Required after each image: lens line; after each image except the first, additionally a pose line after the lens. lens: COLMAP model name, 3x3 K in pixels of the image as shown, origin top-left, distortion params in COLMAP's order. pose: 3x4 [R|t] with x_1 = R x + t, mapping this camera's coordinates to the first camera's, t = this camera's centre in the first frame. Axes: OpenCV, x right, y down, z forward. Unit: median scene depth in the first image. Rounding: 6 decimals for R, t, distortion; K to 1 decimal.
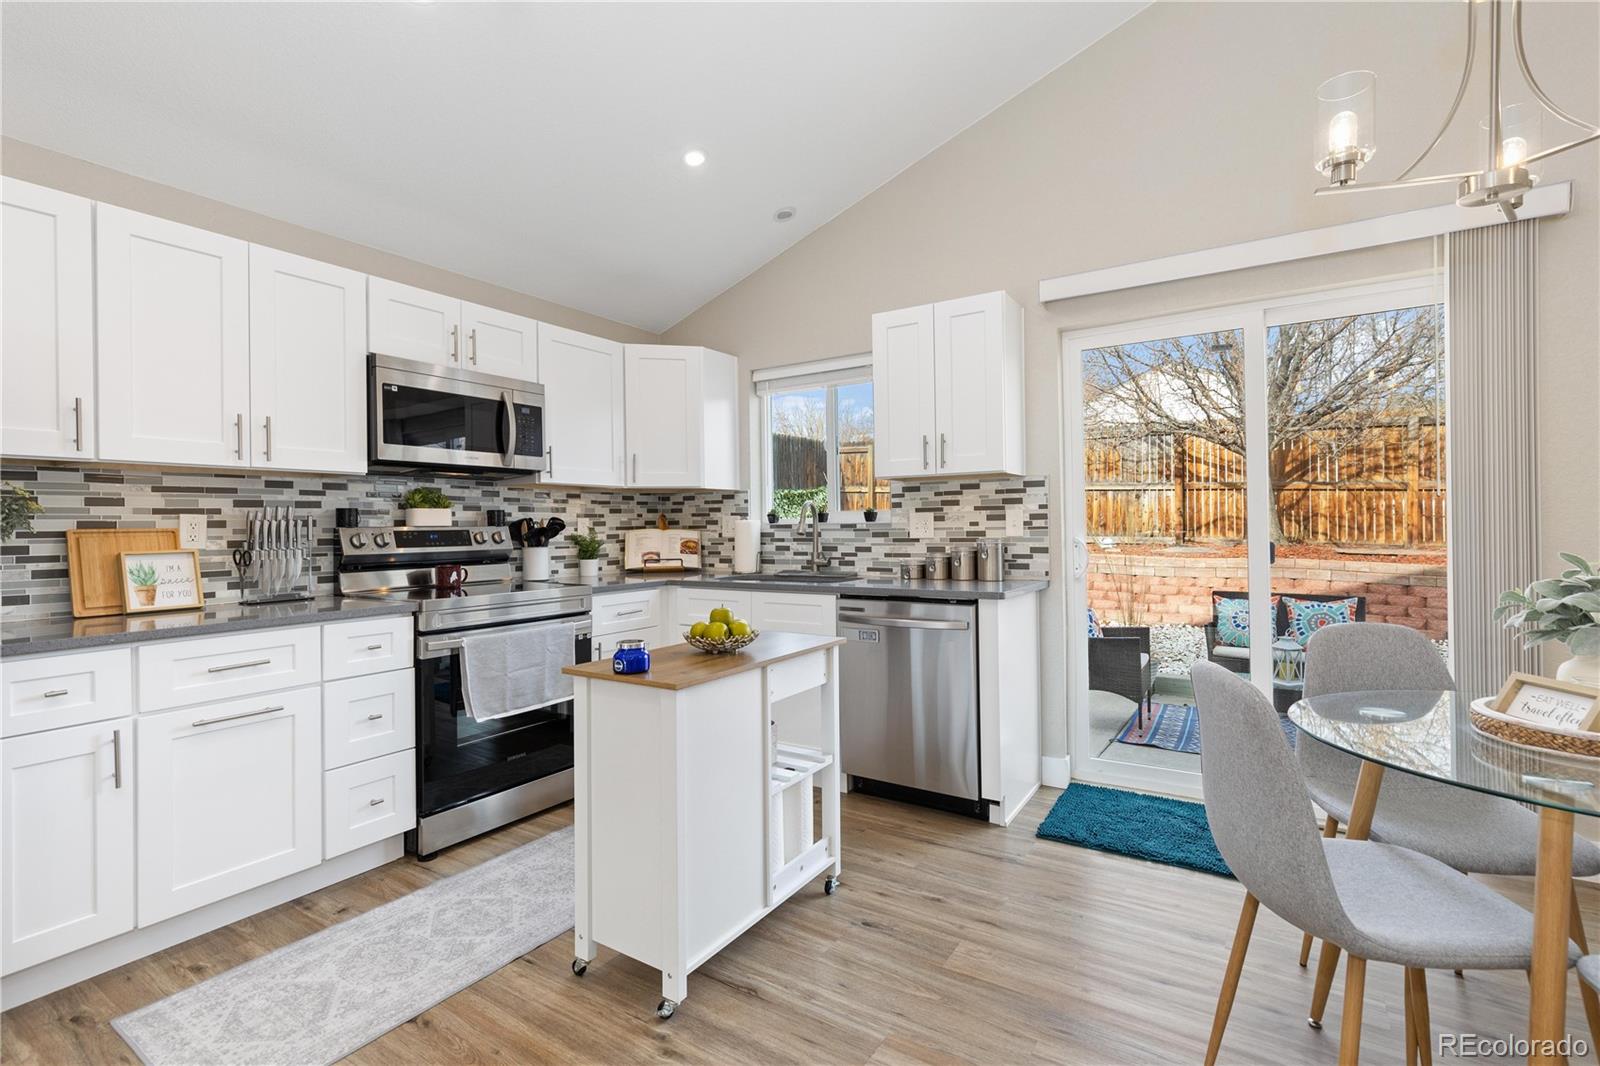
lens RADIAL K [[738.1, 0, 794.7], [0, 738.1, 519.8], [0, 0, 1]] dist [0.006763, -0.000107]
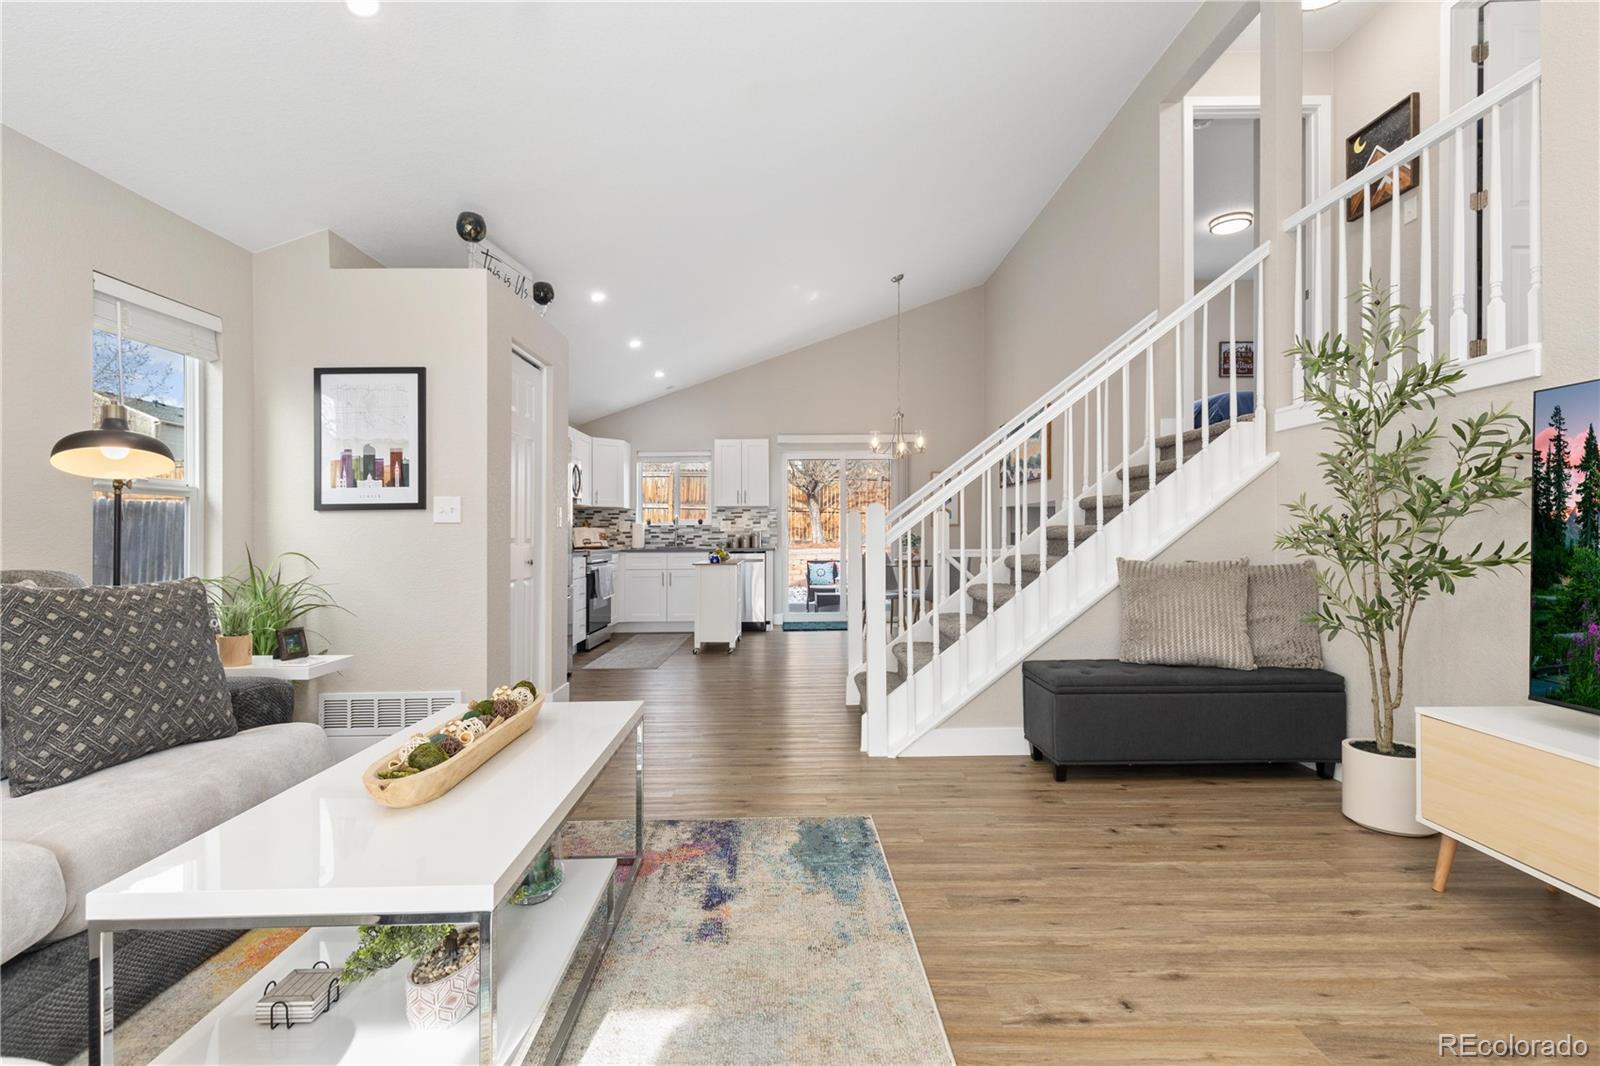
lens RADIAL K [[733.1, 0, 800.0], [0, 733.1, 533.0], [0, 0, 1]] dist [0.005438, 0.000421]
pose [[0.827659, 0.006245, 0.561197, -1.018937], [-0.004748, 0.999980, -0.004126, 0.041443], [-0.561212, 0.000750, 0.827672, -1.163291]]
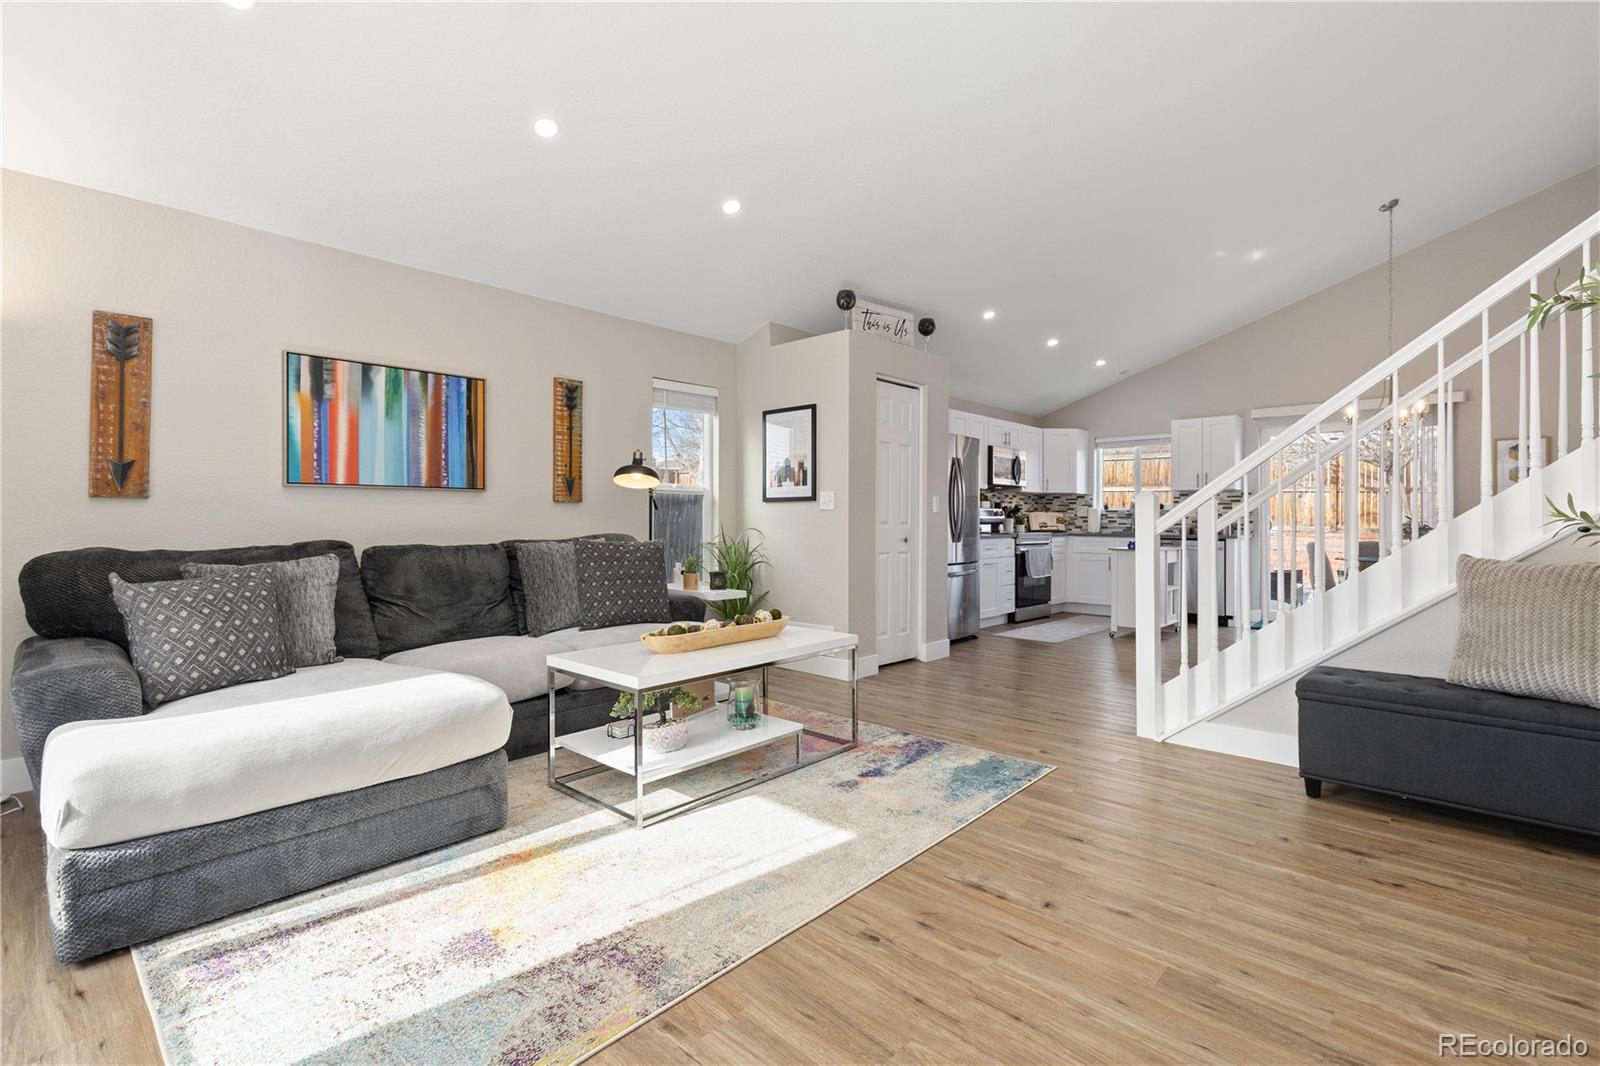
lens RADIAL K [[738.1, 0, 794.7], [0, 738.1, 519.8], [0, 0, 1]] dist [0.006763, -0.000107]
pose [[0.985586, 0.014329, -0.168569, -0.670875], [-0.013137, 0.999880, 0.008182, 0.034174], [0.168666, -0.005849, 0.985656, -1.510165]]
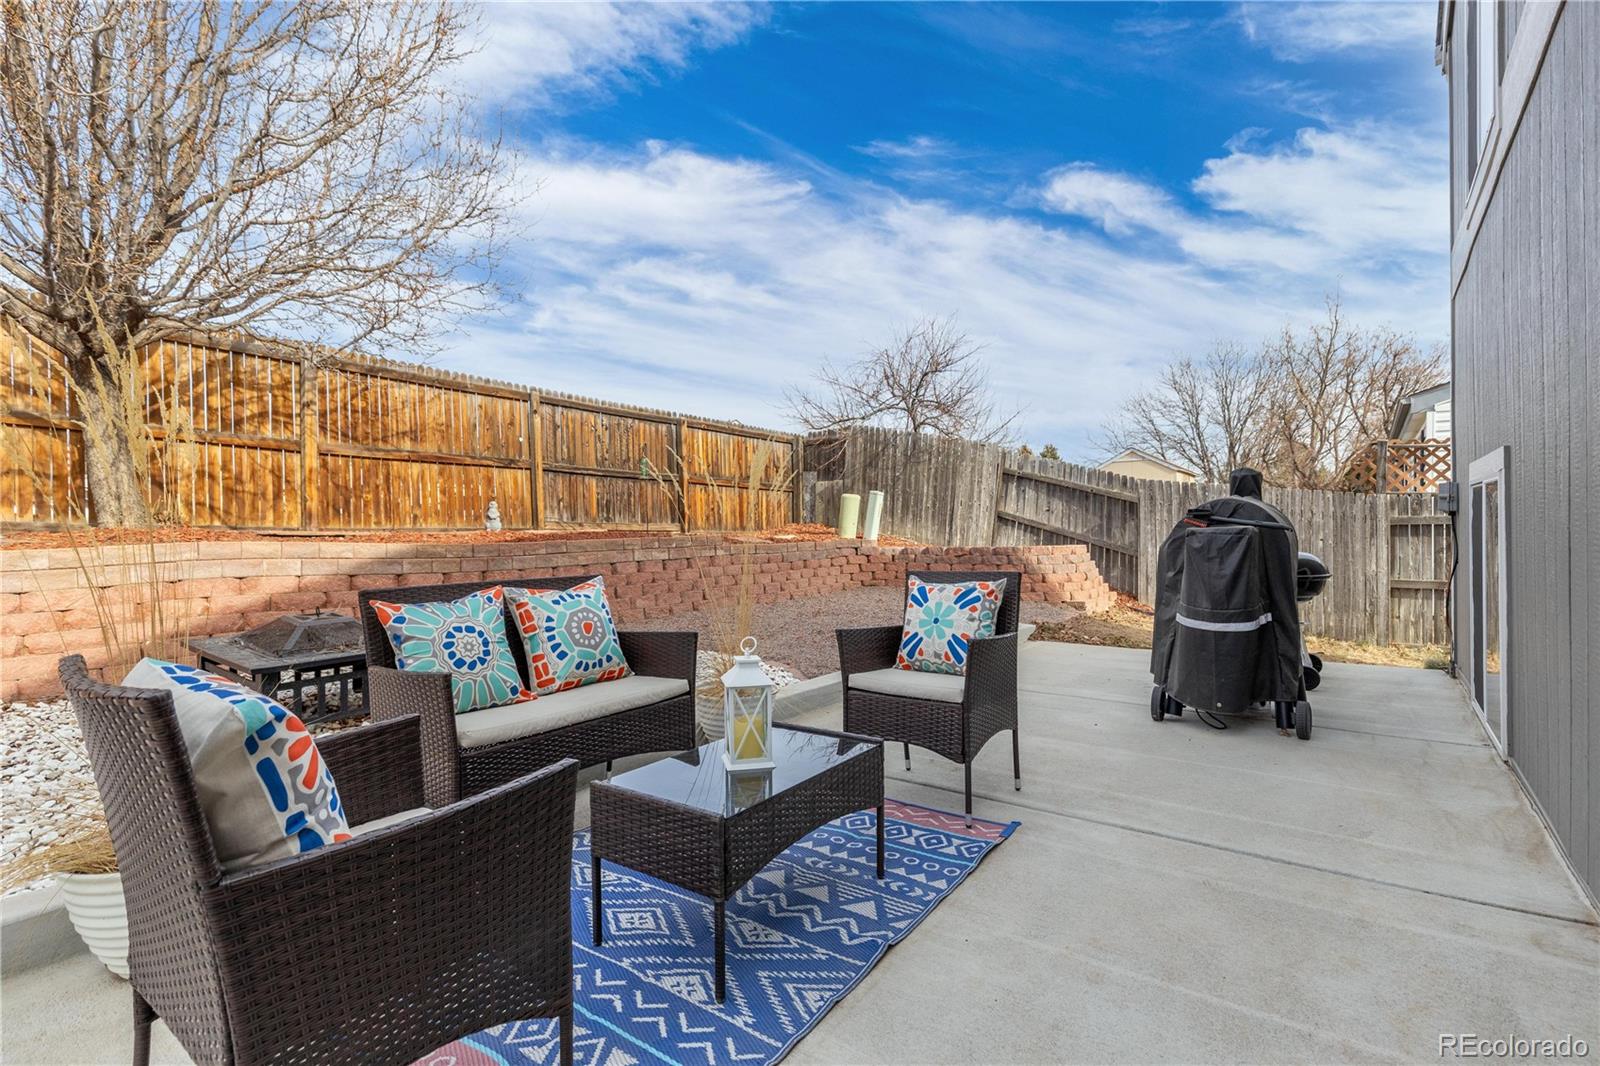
lens RADIAL K [[772.5, 0, 800.0], [0, 772.5, 533.0], [0, 0, 1]] dist [0.000444, -0.000044]
pose [[0.061776, -0.000702, 0.998090, 0.249352], [0.007574, 0.999971, 0.000234, 0.100967], [-0.998061, 0.007545, 0.061780, 1.115548]]
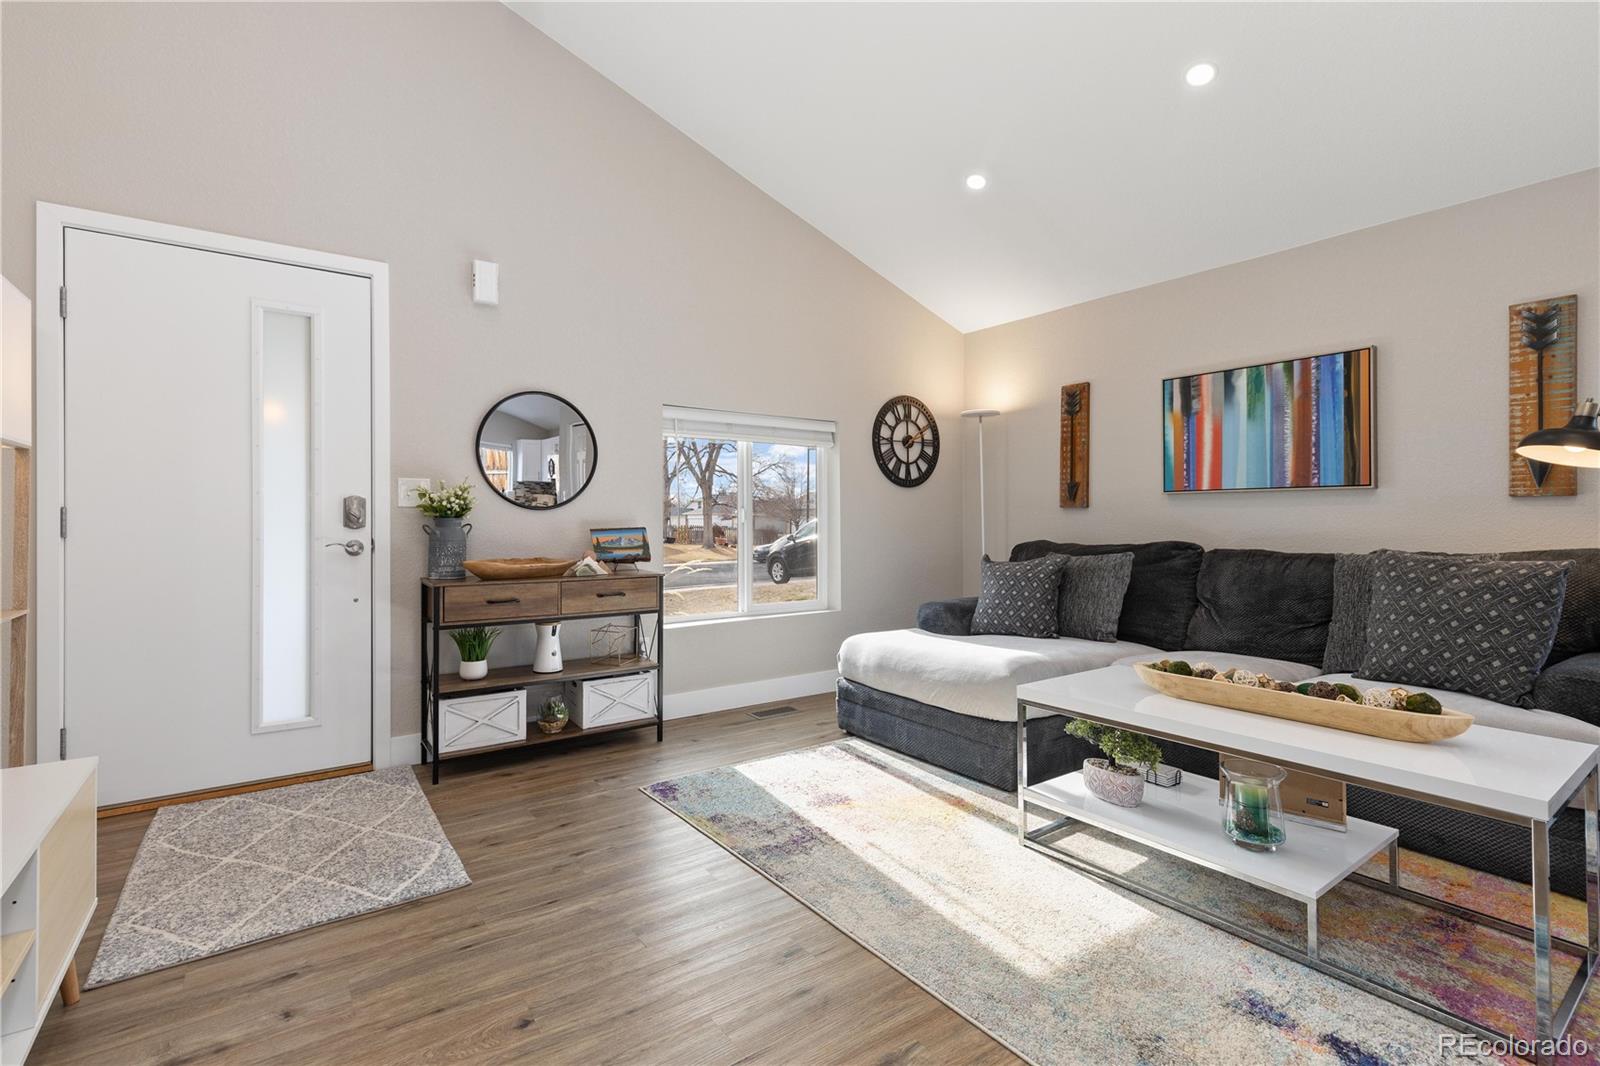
lens RADIAL K [[738.1, 0, 794.7], [0, 738.1, 519.8], [0, 0, 1]] dist [0.006763, -0.000107]
pose [[-0.366917, 0.013559, -0.930155, -0.204335], [0.007801, 0.999903, 0.011499, 0.028773], [0.930221, -0.003037, -0.366988, -0.750614]]
